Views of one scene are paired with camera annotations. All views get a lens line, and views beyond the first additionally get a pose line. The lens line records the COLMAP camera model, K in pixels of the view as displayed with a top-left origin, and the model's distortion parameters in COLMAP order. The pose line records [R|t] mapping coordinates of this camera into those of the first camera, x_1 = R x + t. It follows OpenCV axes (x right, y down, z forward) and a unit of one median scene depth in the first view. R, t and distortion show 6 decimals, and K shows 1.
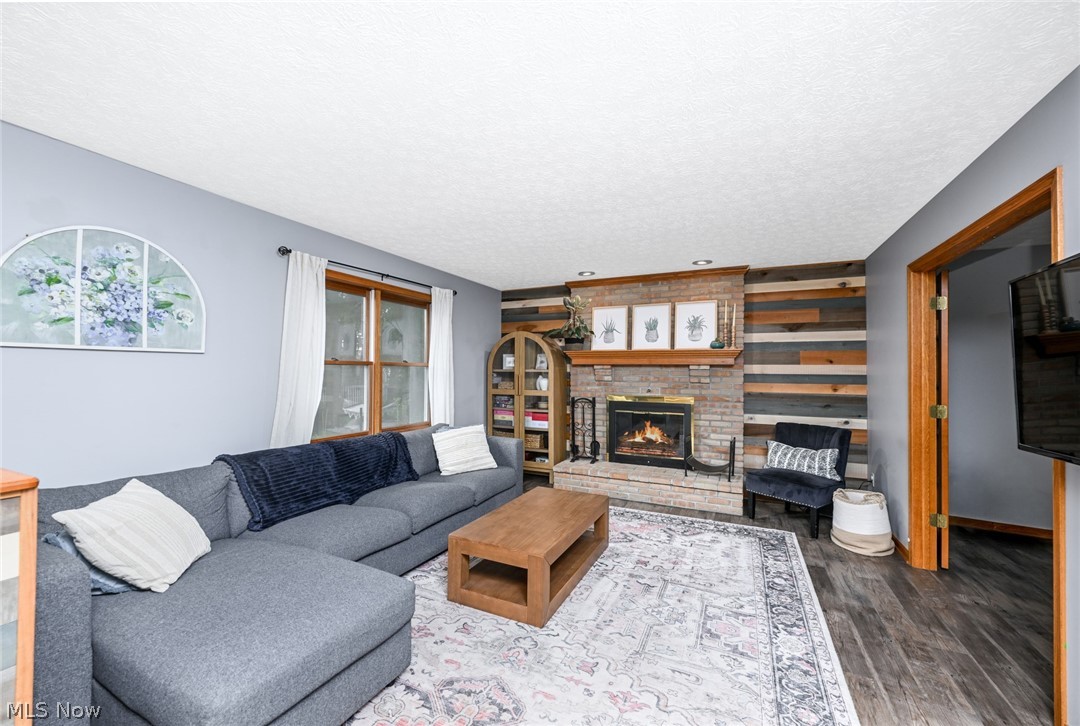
lens RADIAL K [[426.8, 0, 539.1], [0, 426.8, 365.5], [0, 0, 1]] dist [-0.004047, -0.000698]
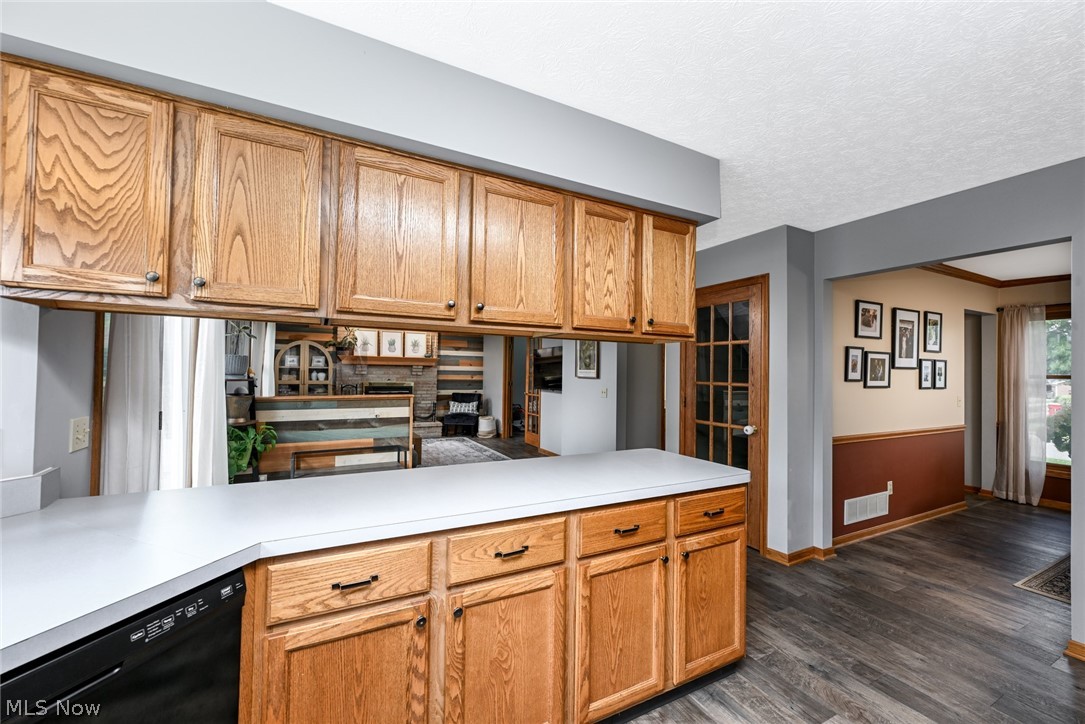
lens RADIAL K [[431.1, 0, 542.5], [0, 431.1, 362.0], [0, 0, 1]] dist [-0.009288, -0.000198]
pose [[0.604200, 0.017771, 0.796634, -0.824445], [-0.024983, 0.999682, -0.003353, -0.025232], [-0.796441, -0.017876, 0.604452, -0.616894]]
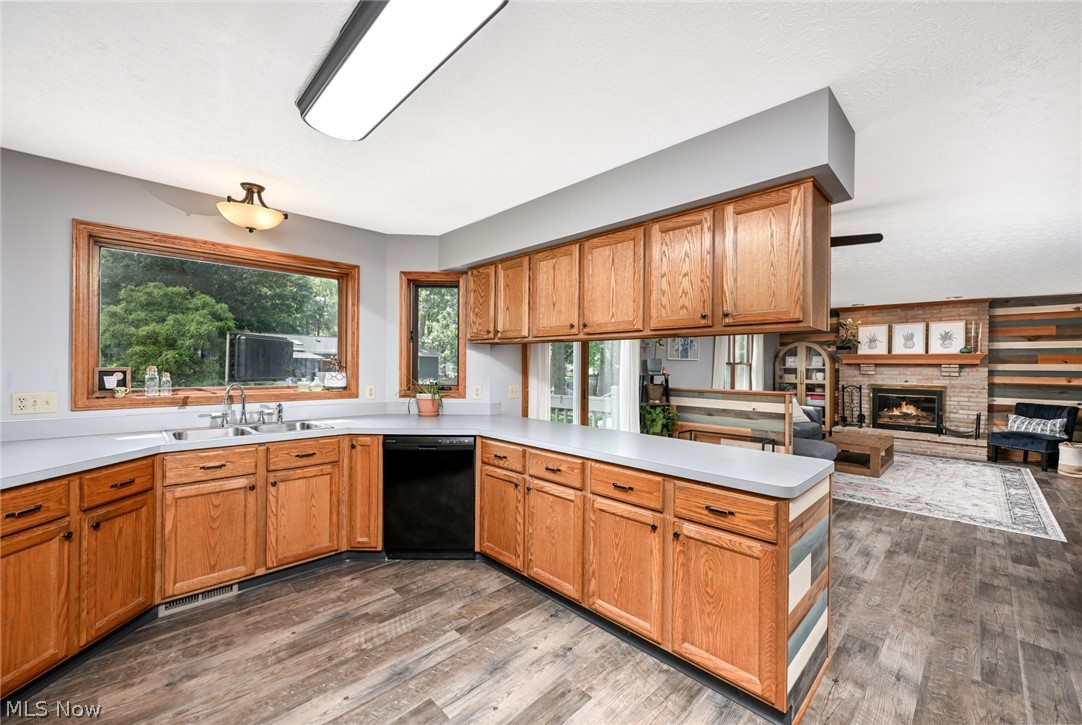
lens RADIAL K [[427.6, 0, 540.1], [0, 427.6, 365.0], [0, 0, 1]] dist [-0.004047, -0.000698]
pose [[0.937414, -0.000782, -0.348217, -0.448717], [0.005773, 0.999895, 0.013294, -0.025852], [0.348170, -0.014472, 0.937320, -0.894558]]
